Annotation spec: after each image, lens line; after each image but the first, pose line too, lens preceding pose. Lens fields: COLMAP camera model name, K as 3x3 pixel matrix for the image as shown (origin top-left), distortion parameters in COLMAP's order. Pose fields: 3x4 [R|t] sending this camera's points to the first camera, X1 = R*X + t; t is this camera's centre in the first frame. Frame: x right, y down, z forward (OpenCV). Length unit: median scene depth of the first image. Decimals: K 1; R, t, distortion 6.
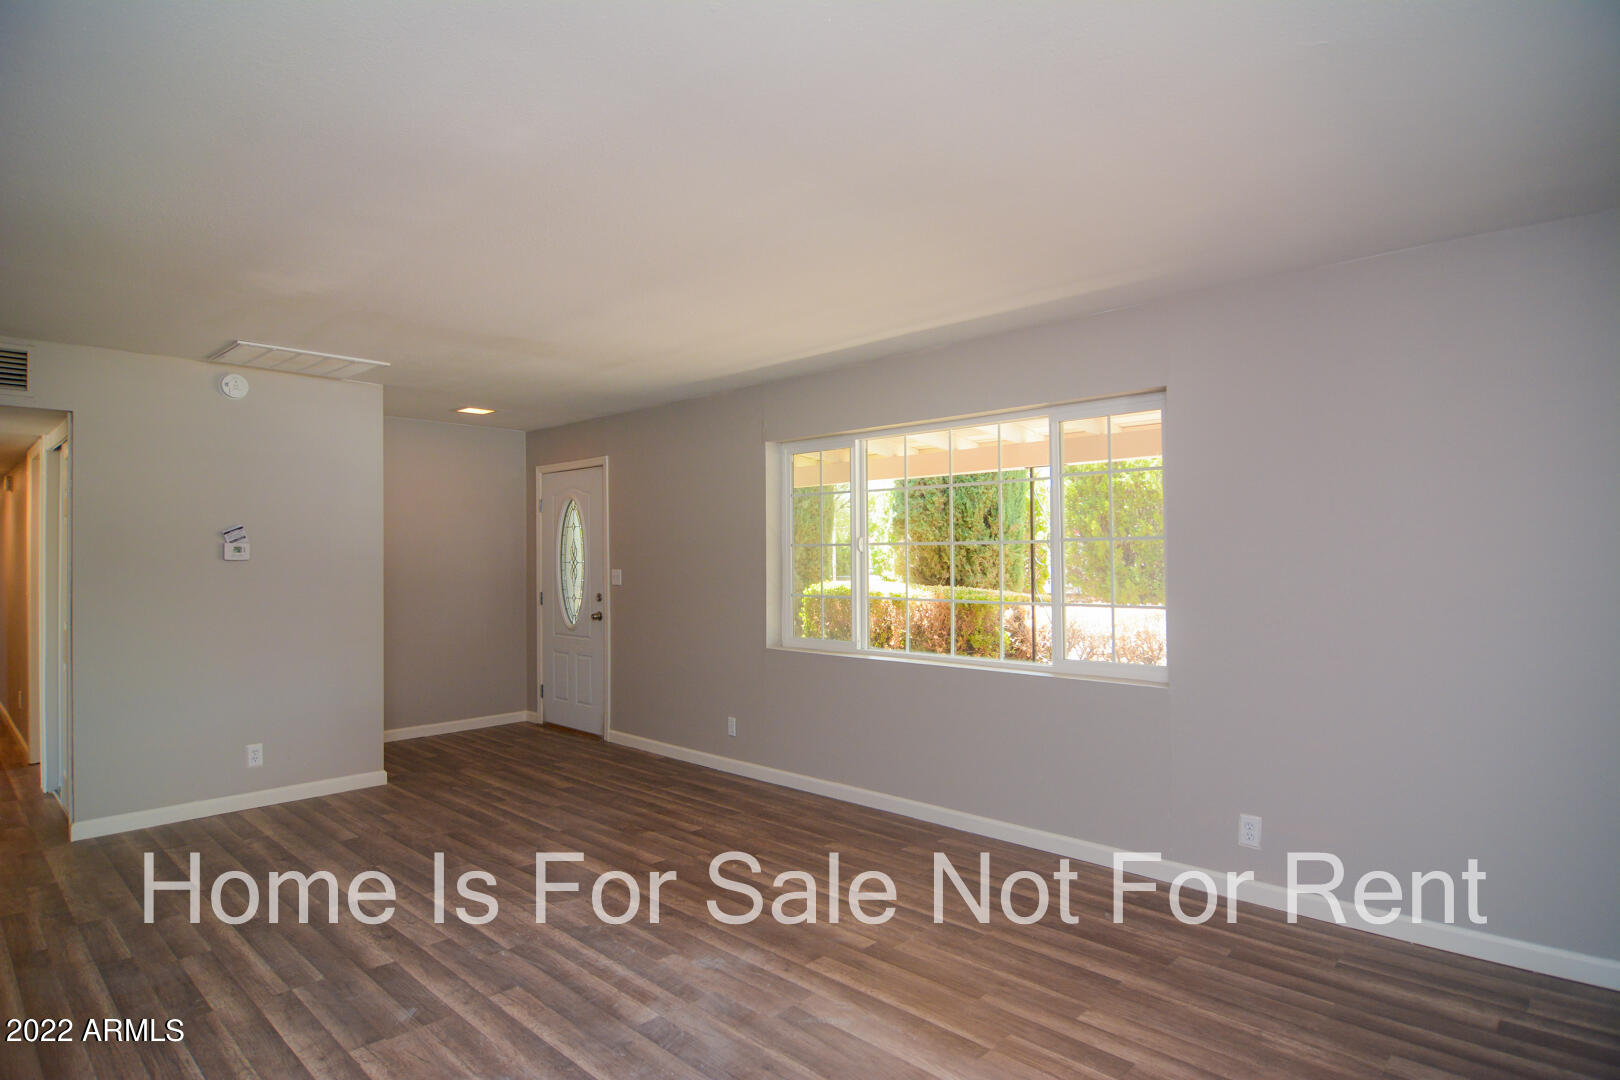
lens RADIAL K [[865.7, 0, 806.5], [0, 865.7, 542.0], [0, 0, 1]] dist [-0.016219, -0.004796]
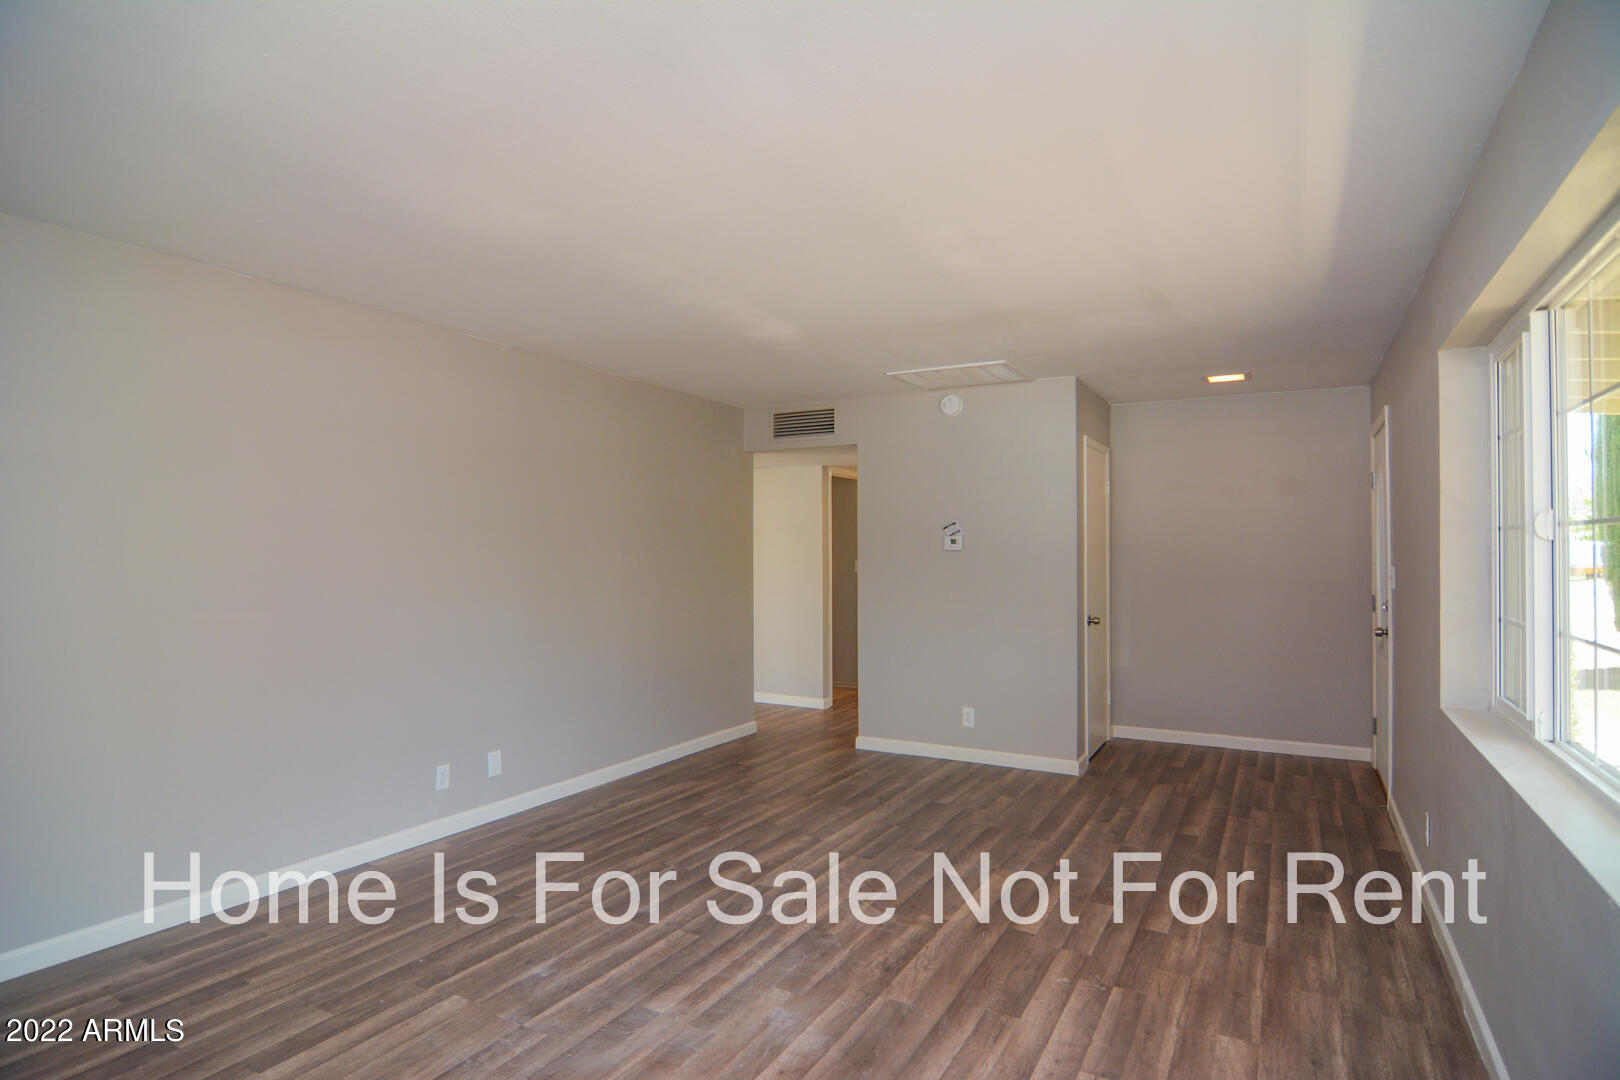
lens RADIAL K [[865.7, 0, 811.4], [0, 865.7, 543.8], [0, 0, 1]] dist [-0.016219, -0.004796]
pose [[0.248546, -0.002342, -0.968617, 0.510757], [0.014046, 0.999901, 0.001186, 0.008612], [0.968518, -0.013900, 0.248554, 0.573087]]
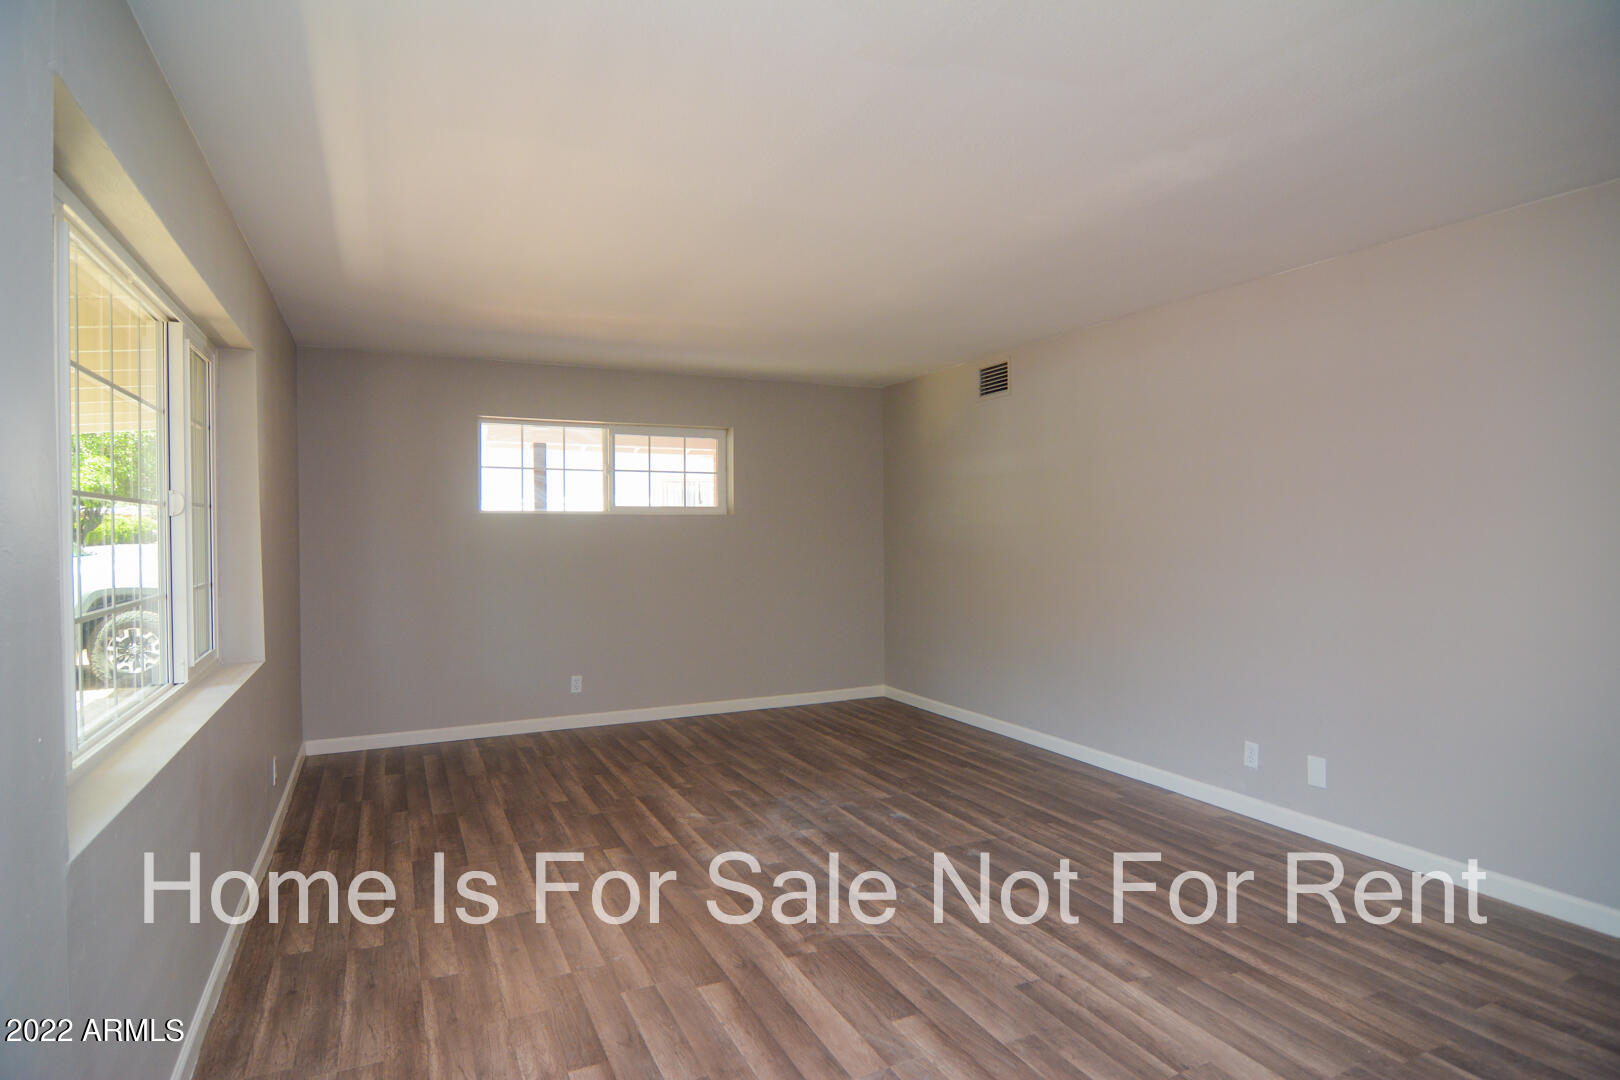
lens RADIAL K [[865.7, 0, 803.3], [0, 865.7, 533.2], [0, 0, 1]] dist [-0.016219, -0.004796]
pose [[-0.933596, 0.011828, 0.358133, -0.440081], [0.008780, 0.999910, -0.010136, 0.033794], [-0.358220, -0.006319, -0.933616, 1.470559]]
